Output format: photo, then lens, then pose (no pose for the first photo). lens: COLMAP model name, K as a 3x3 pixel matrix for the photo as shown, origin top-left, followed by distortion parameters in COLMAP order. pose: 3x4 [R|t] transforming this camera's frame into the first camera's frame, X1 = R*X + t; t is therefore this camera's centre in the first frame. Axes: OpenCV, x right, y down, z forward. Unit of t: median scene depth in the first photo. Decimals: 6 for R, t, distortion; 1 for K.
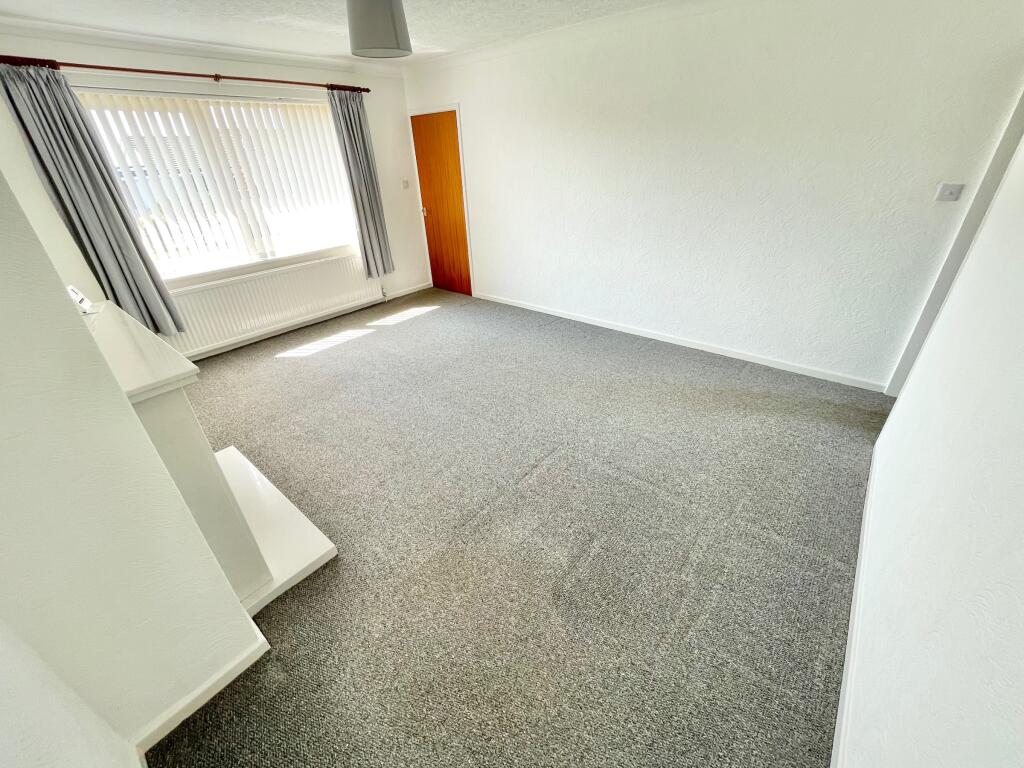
lens RADIAL K [[415.5, 0, 510.7], [0, 415.5, 383.9], [0, 0, 1]] dist [-0.005042, 0.000513]
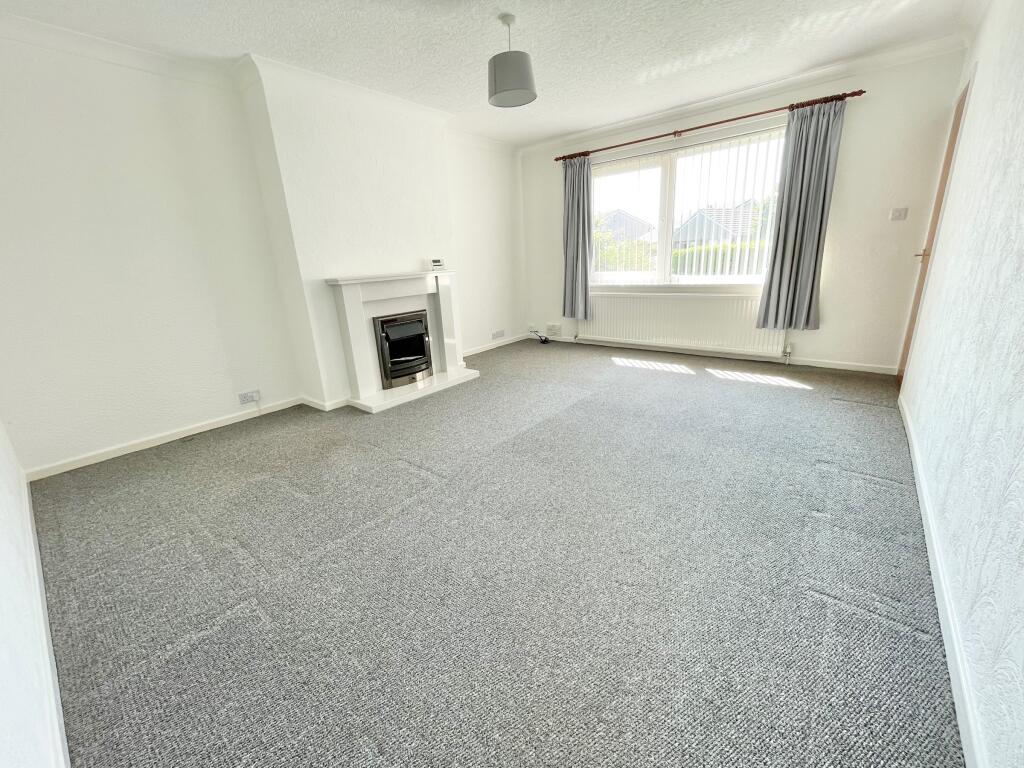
lens RADIAL K [[415.5, 0, 511.0], [0, 415.5, 382.8], [0, 0, 1]] dist [-0.005042, 0.000513]
pose [[0.002483, 0.322321, -0.946627, 0.513439], [-0.441116, 0.849906, 0.288231, -0.195383], [0.897447, 0.416857, 0.144291, 0.529718]]
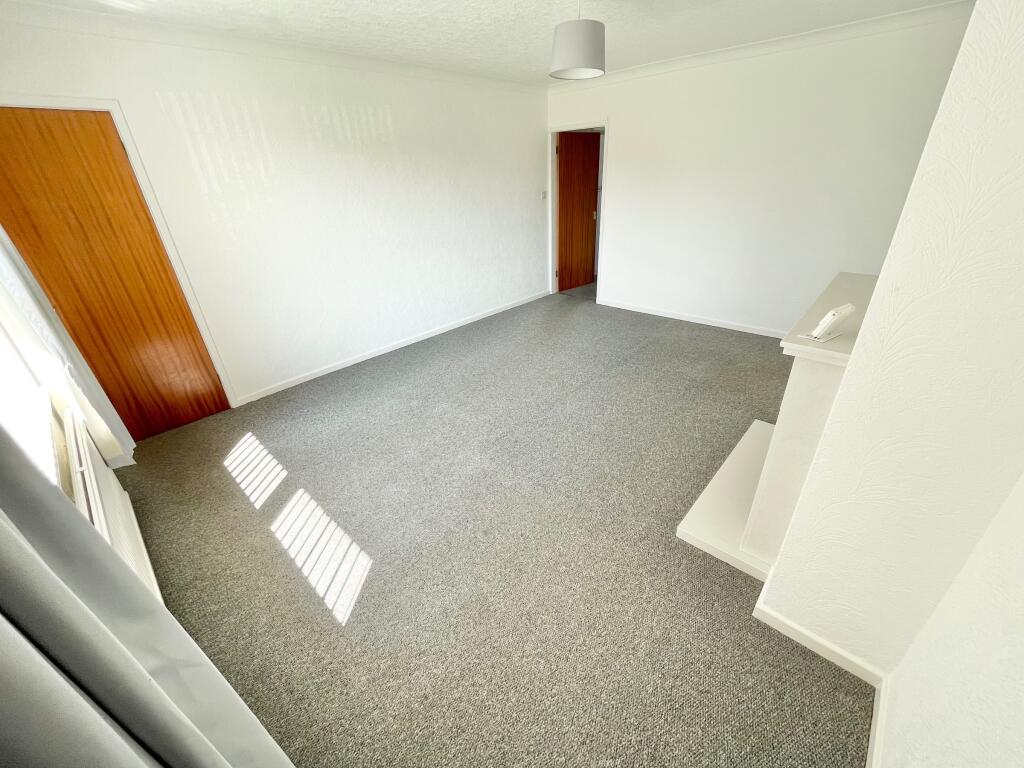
lens RADIAL K [[415.5, 0, 507.8], [0, 415.5, 387.6], [0, 0, 1]] dist [-0.005042, 0.000513]
pose [[0.055171, -0.431668, 0.900344, -0.742747], [0.525360, 0.779356, 0.341468, -0.277569], [-0.849089, 0.454165, 0.269779, 0.557944]]
